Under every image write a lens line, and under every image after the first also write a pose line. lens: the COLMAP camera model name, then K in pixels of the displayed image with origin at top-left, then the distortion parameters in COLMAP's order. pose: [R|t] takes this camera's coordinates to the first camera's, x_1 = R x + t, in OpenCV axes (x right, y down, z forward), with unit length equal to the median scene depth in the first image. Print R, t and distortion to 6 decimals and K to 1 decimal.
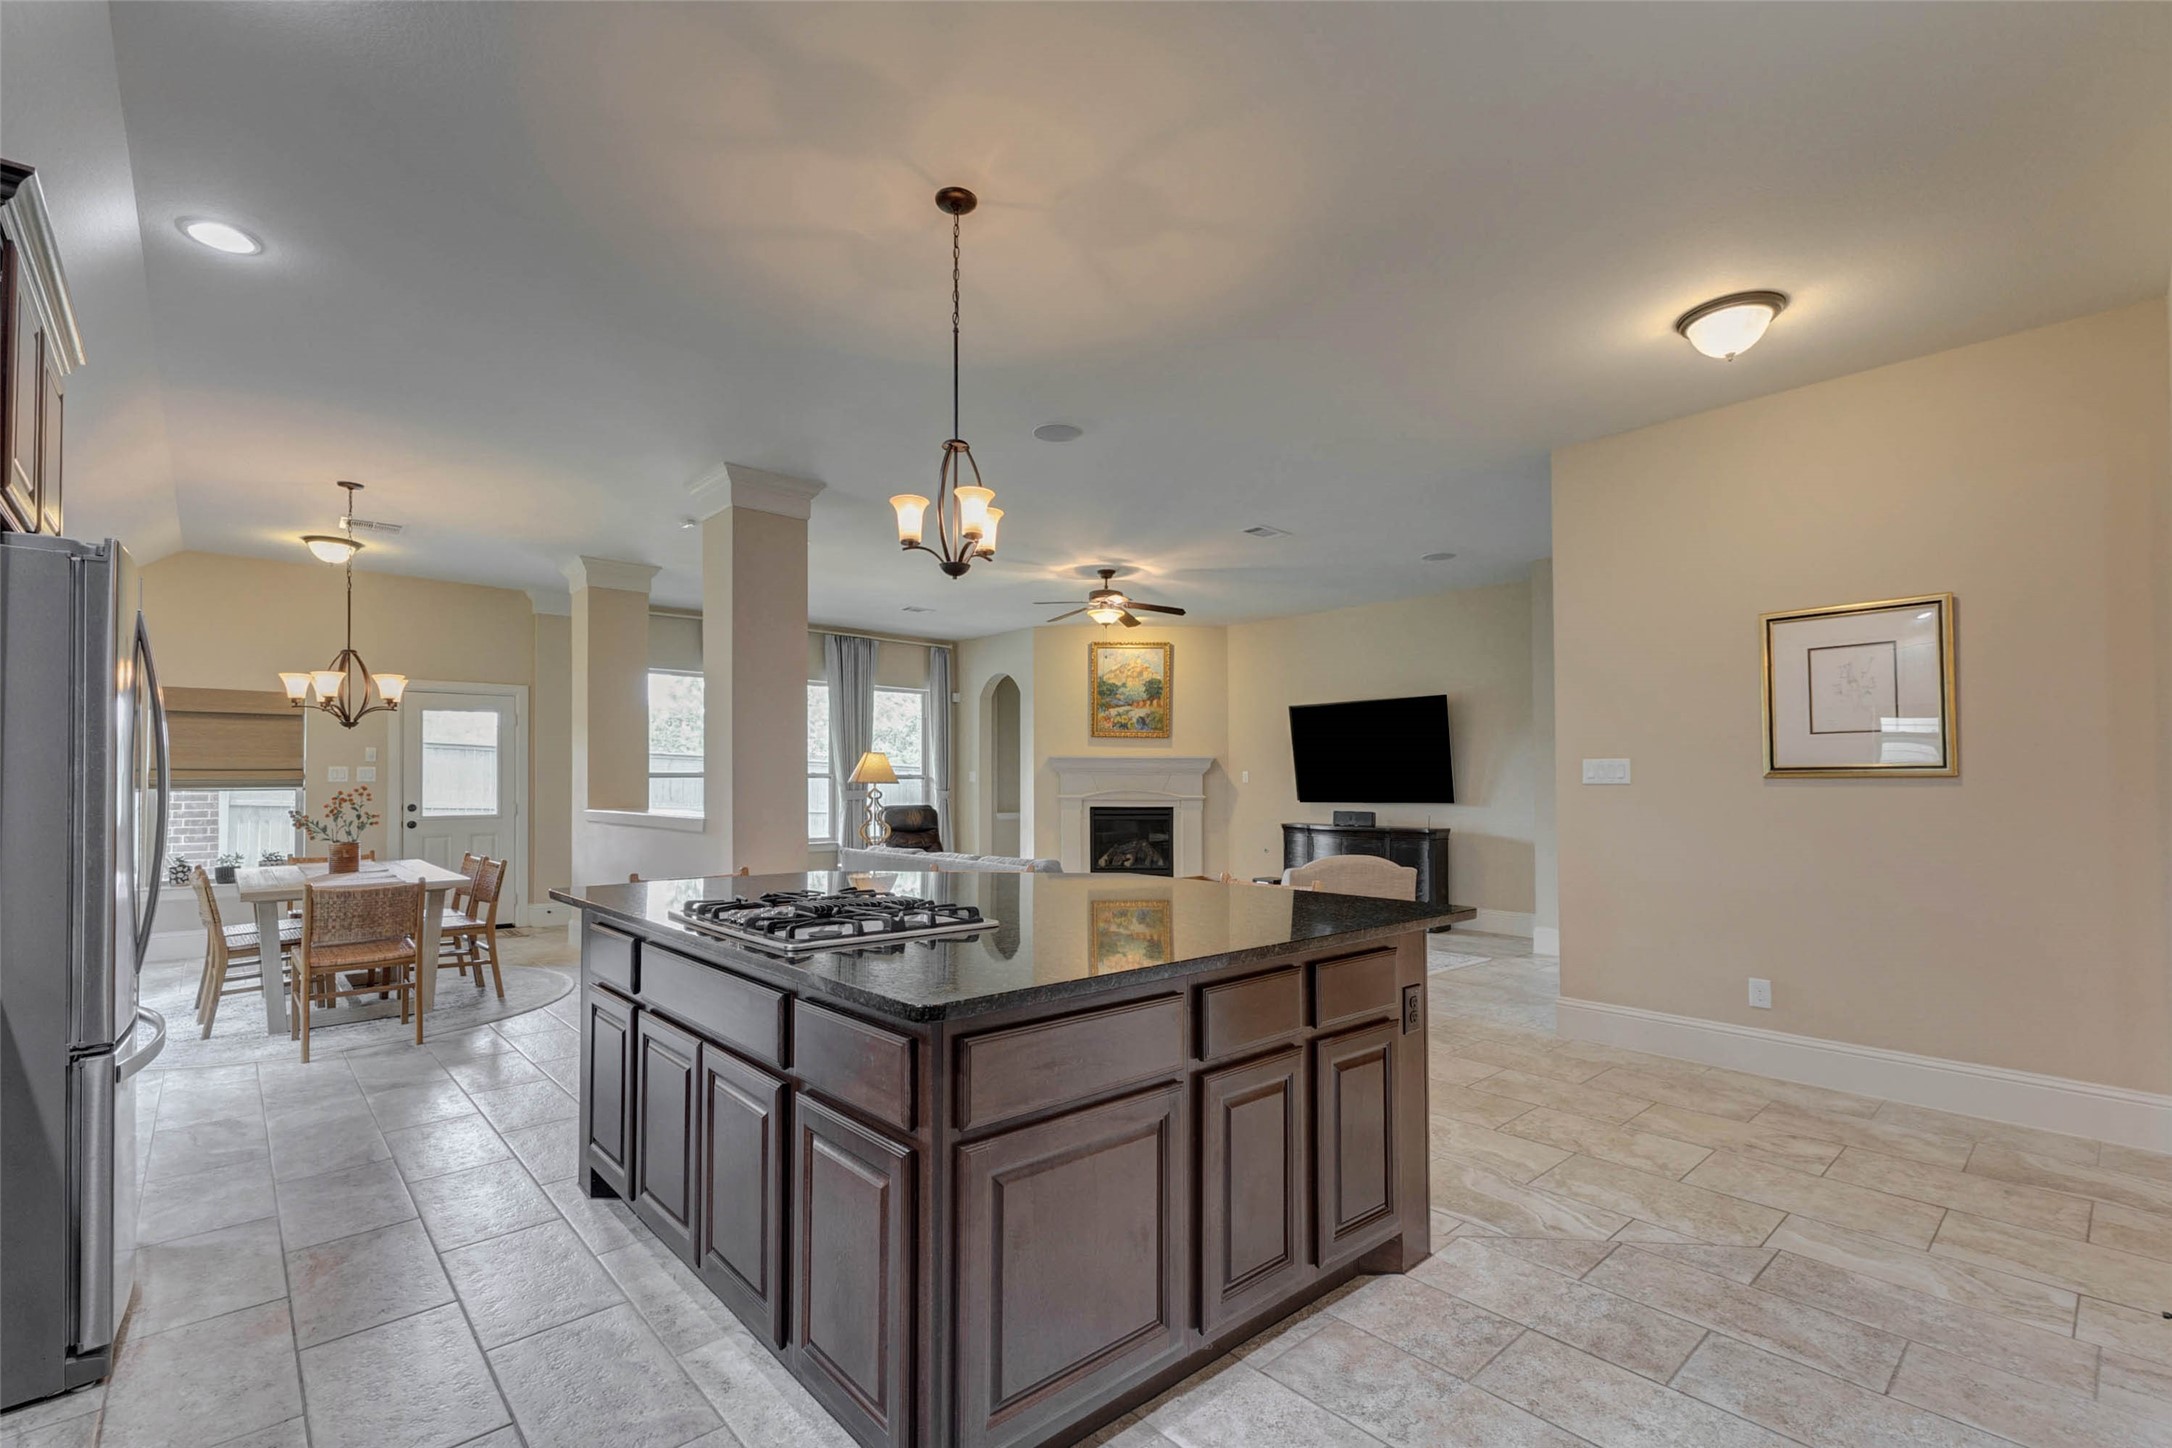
lens RADIAL K [[953.2, 0, 1108.4], [0, 953.2, 759.9], [0, 0, 1]] dist [0.001994, 0.000358]
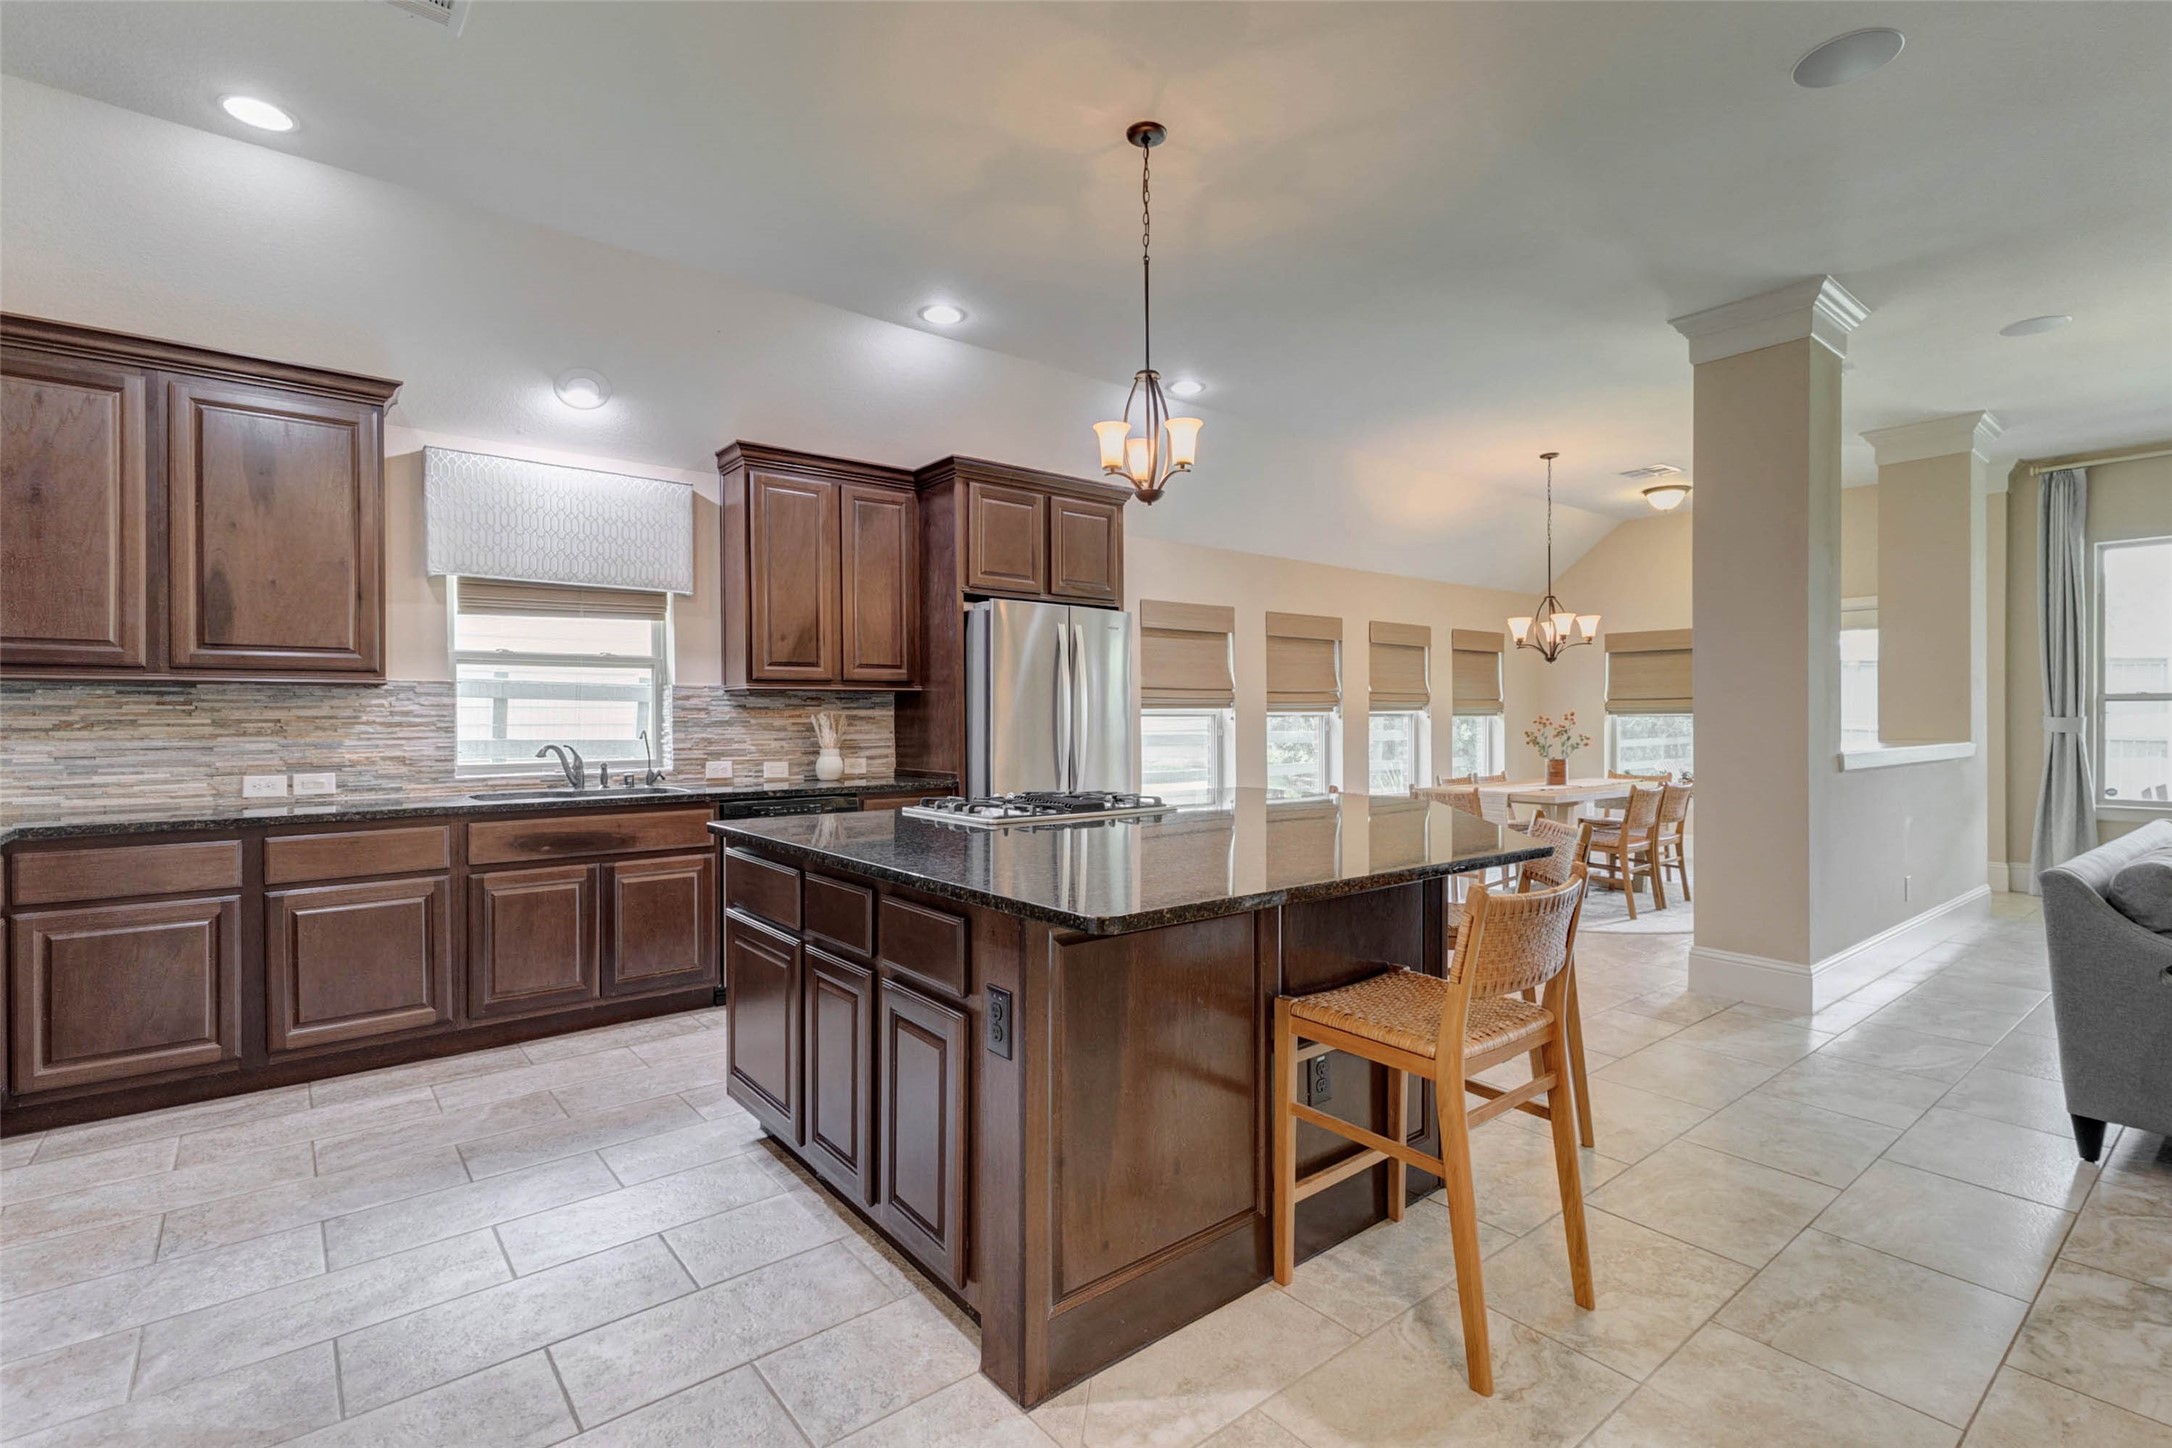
lens RADIAL K [[1001.0, 0, 1098.3], [0, 1001.0, 724.2], [0, 0, 1]] dist [0.003440, 0.000861]
pose [[-0.069908, 0.011183, -0.997491, 0.311354], [0.024193, 0.999662, 0.009511, 0.012144], [0.997260, -0.023468, -0.070155, 0.340724]]
